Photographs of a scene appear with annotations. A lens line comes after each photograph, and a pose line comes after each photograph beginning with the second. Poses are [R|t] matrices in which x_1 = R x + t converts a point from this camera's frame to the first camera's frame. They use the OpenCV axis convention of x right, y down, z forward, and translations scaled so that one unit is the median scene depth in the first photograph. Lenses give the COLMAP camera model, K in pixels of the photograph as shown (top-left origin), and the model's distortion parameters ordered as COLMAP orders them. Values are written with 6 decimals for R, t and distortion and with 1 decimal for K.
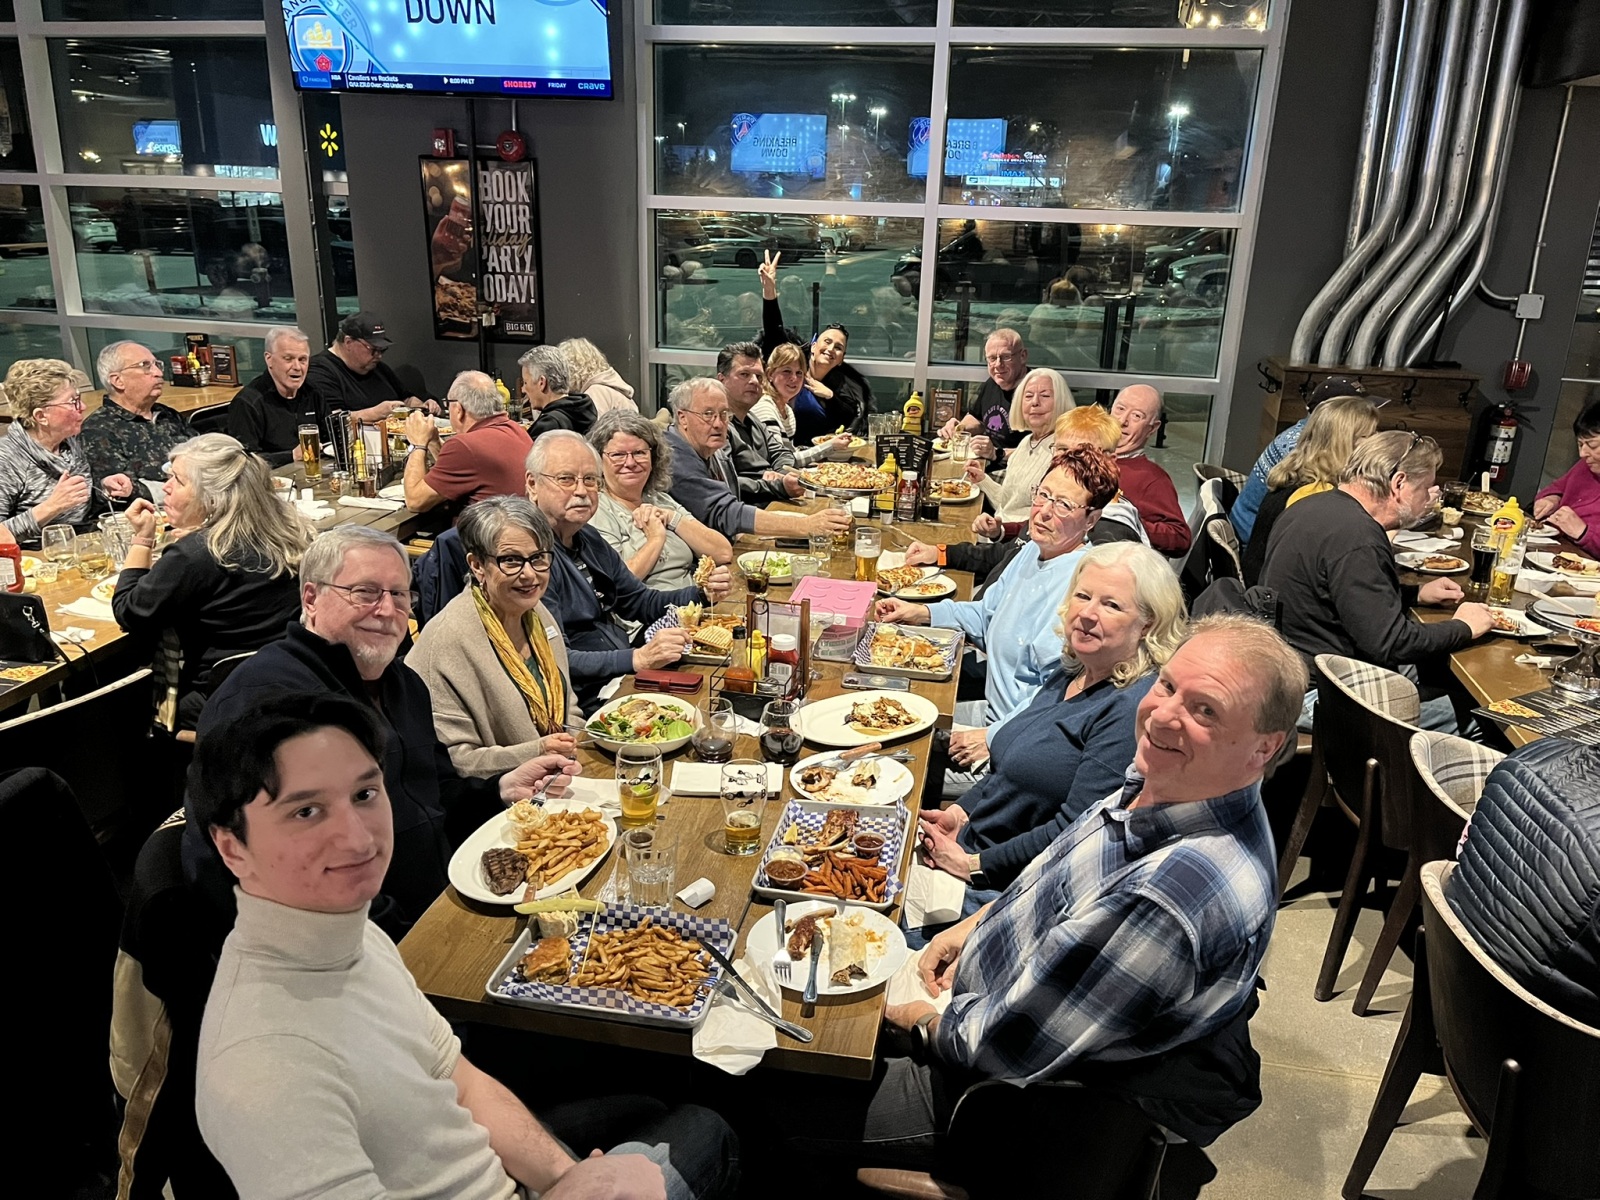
lens RADIAL K [[1197.4, 0, 802.6], [0, 1197.4, 608.1], [0, 0, 1]] dist [0.041683, -0.037567]
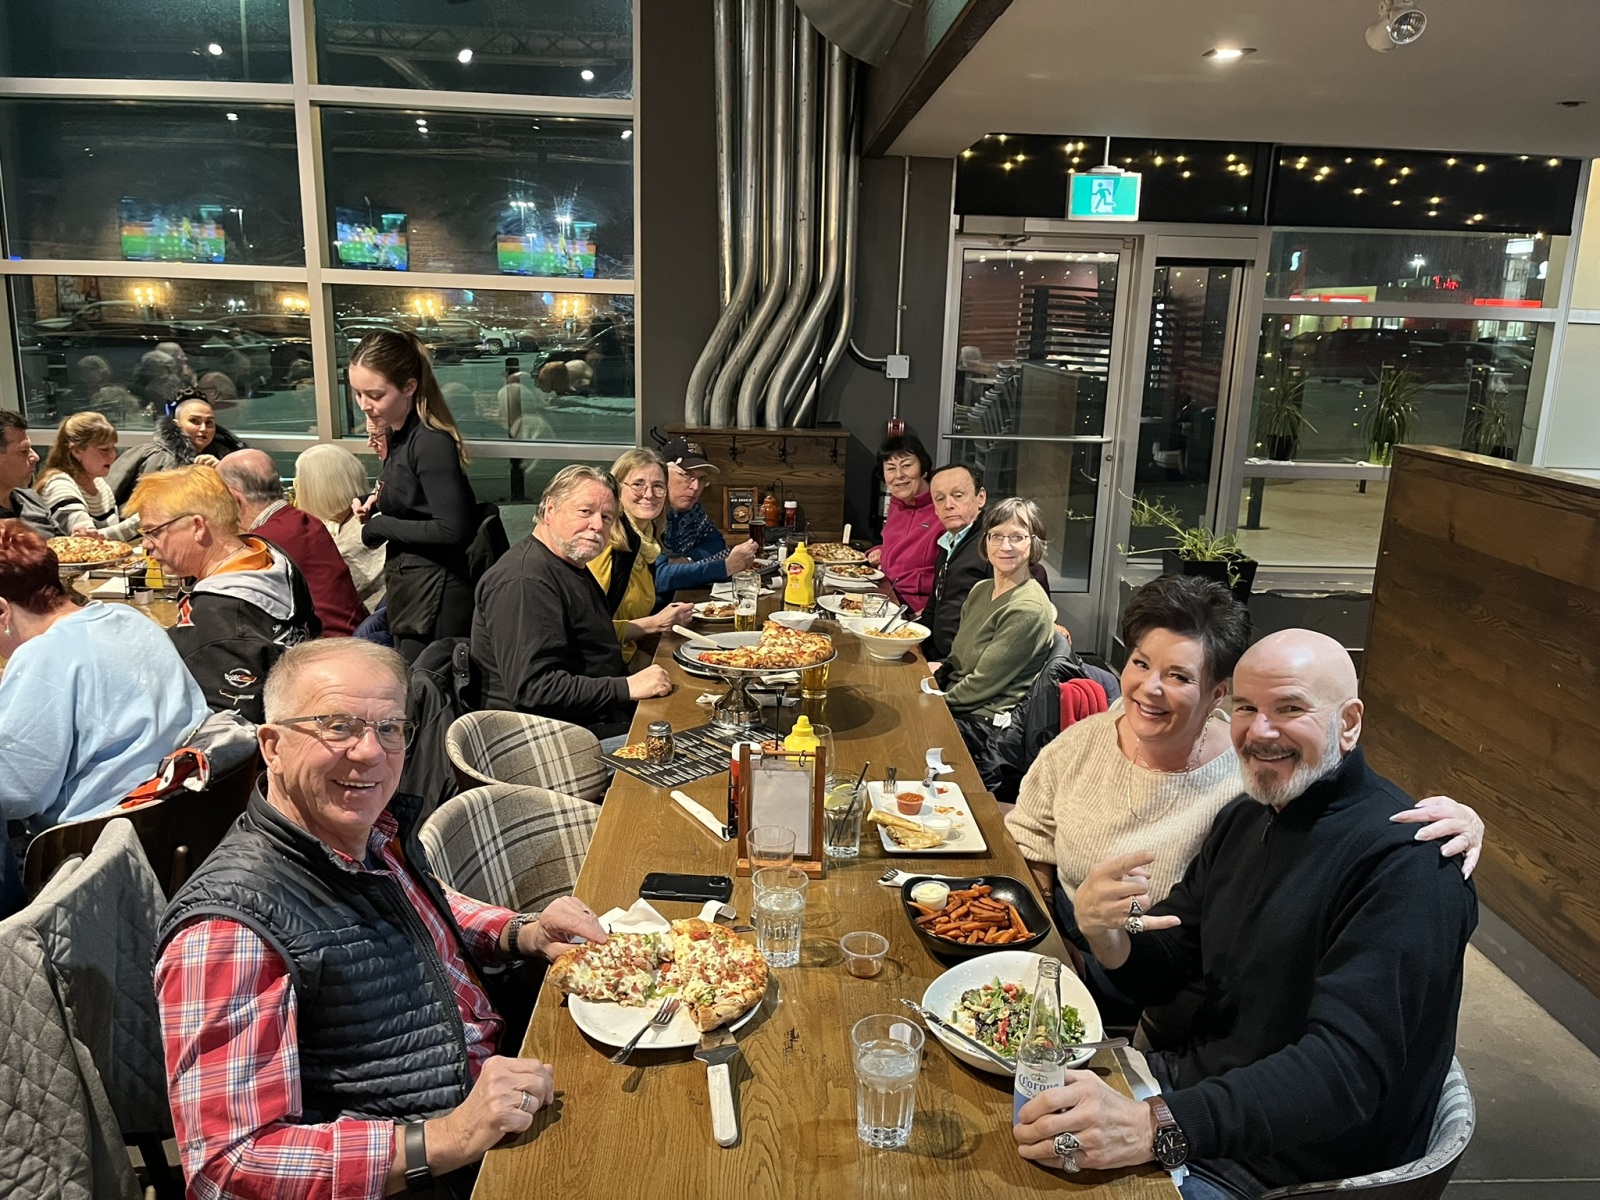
lens RADIAL K [[1197.4, 0, 798.5], [0, 1197.4, 612.2], [0, 0, 1]] dist [0.041683, -0.037567]
pose [[0.974707, -0.055947, 0.216371, 0.270273], [0.072865, 0.994810, -0.071016, 0.026481], [-0.211275, 0.084986, 0.973725, 0.029690]]
